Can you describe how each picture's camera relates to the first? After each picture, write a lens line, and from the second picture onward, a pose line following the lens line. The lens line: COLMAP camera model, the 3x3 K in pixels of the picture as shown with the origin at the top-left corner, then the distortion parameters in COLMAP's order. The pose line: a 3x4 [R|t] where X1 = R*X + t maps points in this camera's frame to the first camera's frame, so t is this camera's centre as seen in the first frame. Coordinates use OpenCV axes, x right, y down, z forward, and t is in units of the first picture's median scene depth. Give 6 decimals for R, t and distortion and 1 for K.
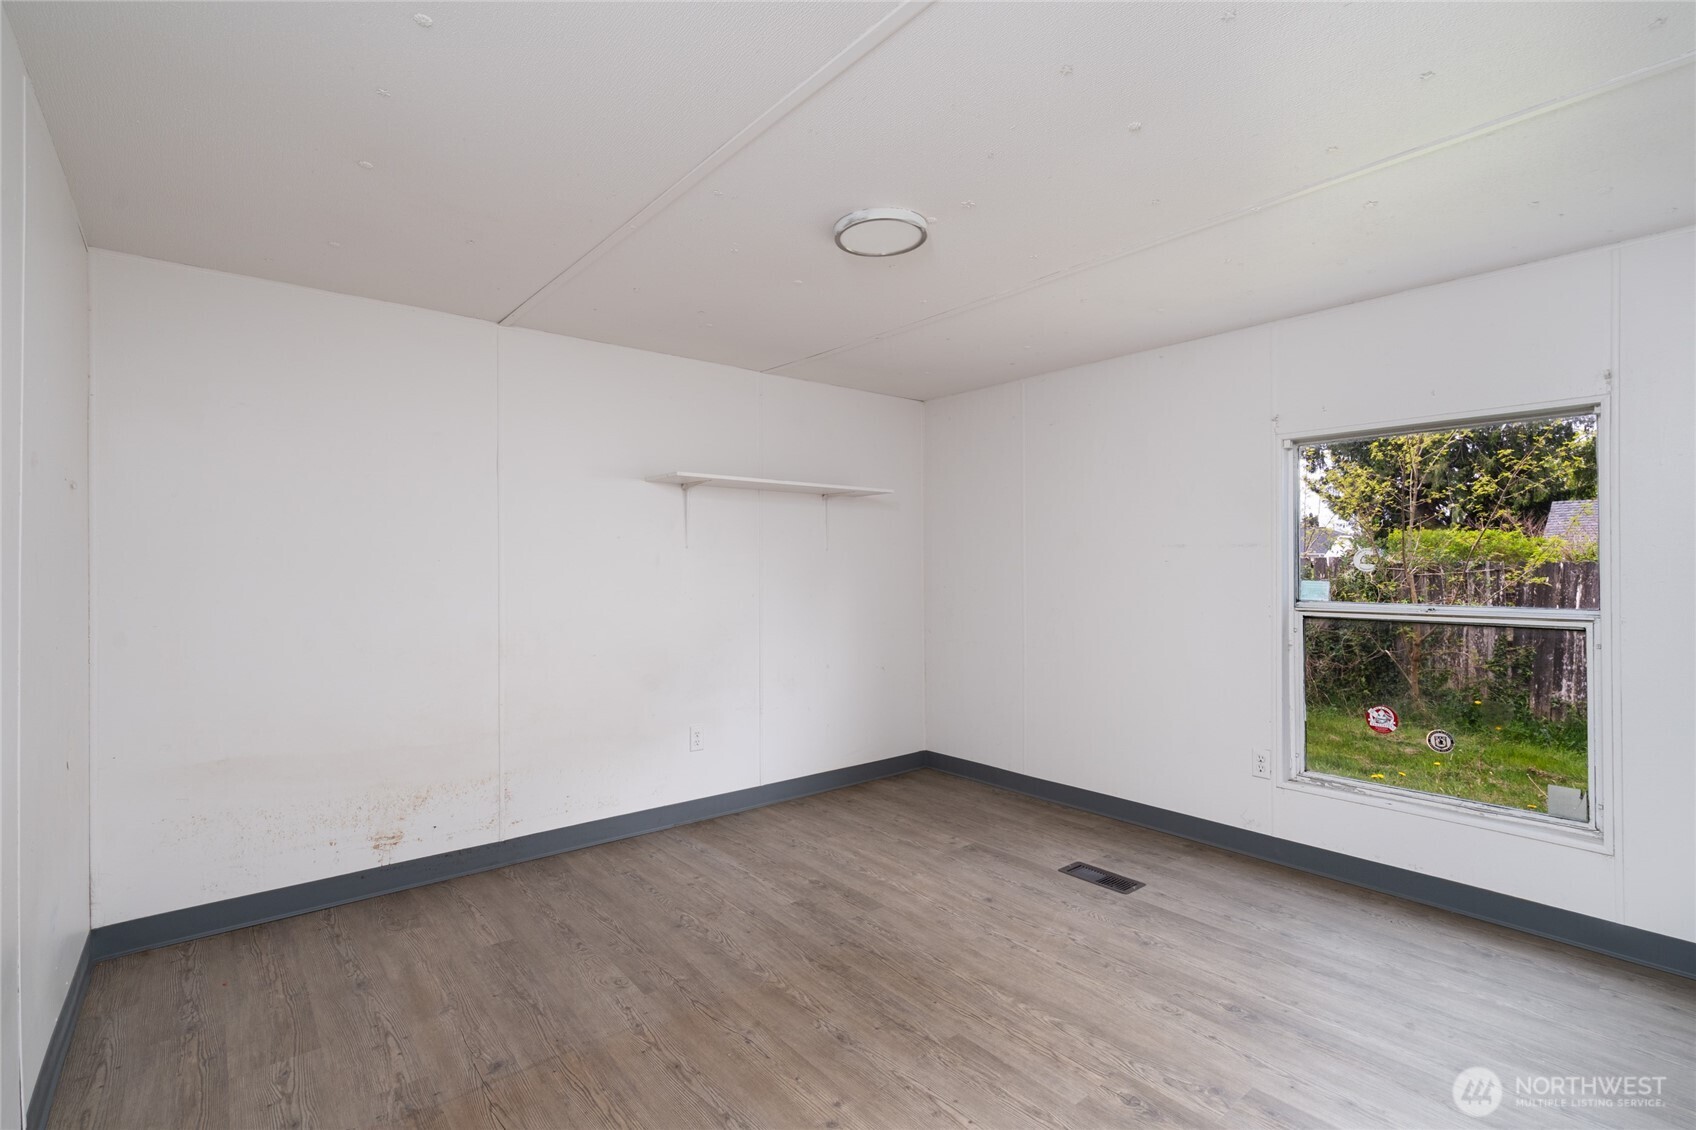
lens RADIAL K [[793.8, 0, 847.5], [0, 793.8, 566.0], [0, 0, 1]] dist [-0.000808, 0.000378]
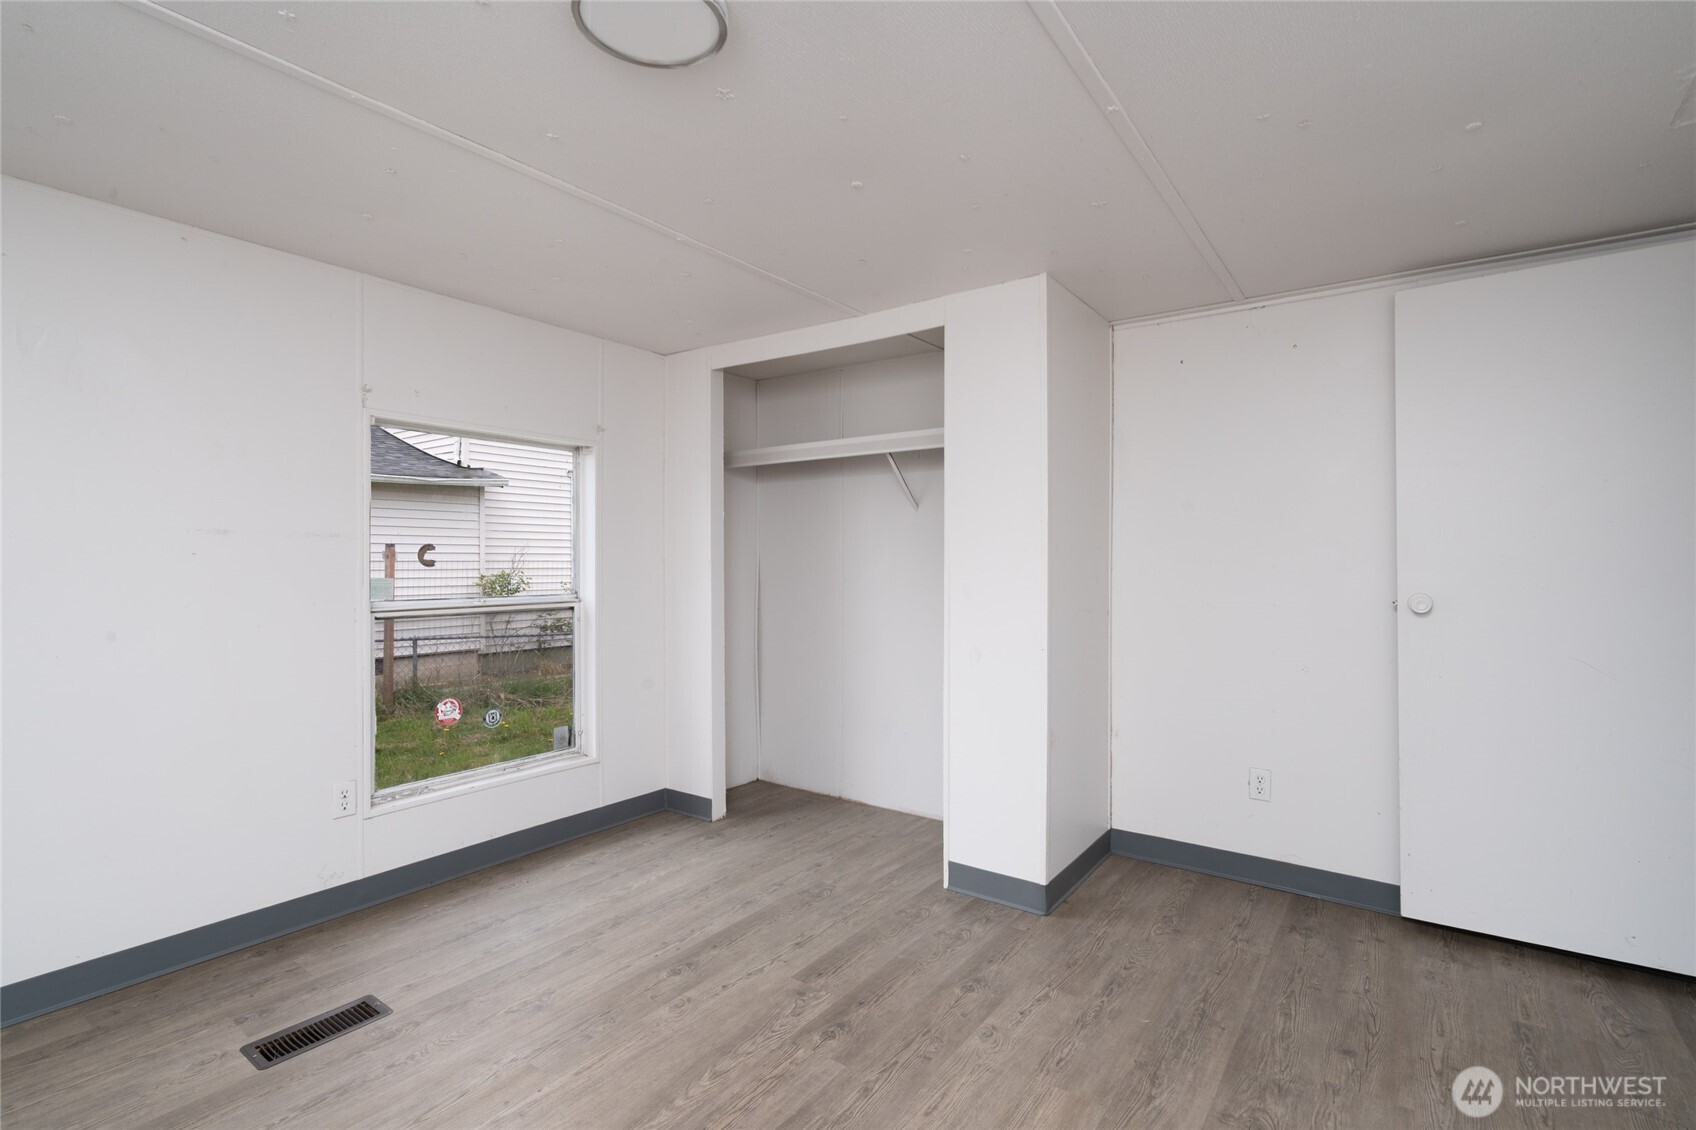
lens RADIAL K [[793.8, 0, 845.9], [0, 793.8, 566.1], [0, 0, 1]] dist [-0.000808, 0.000378]
pose [[-0.261778, -0.008293, 0.965093, -0.462108], [-0.005772, 0.999959, 0.007027, -0.004432], [-0.965111, -0.003731, -0.261815, 0.795114]]
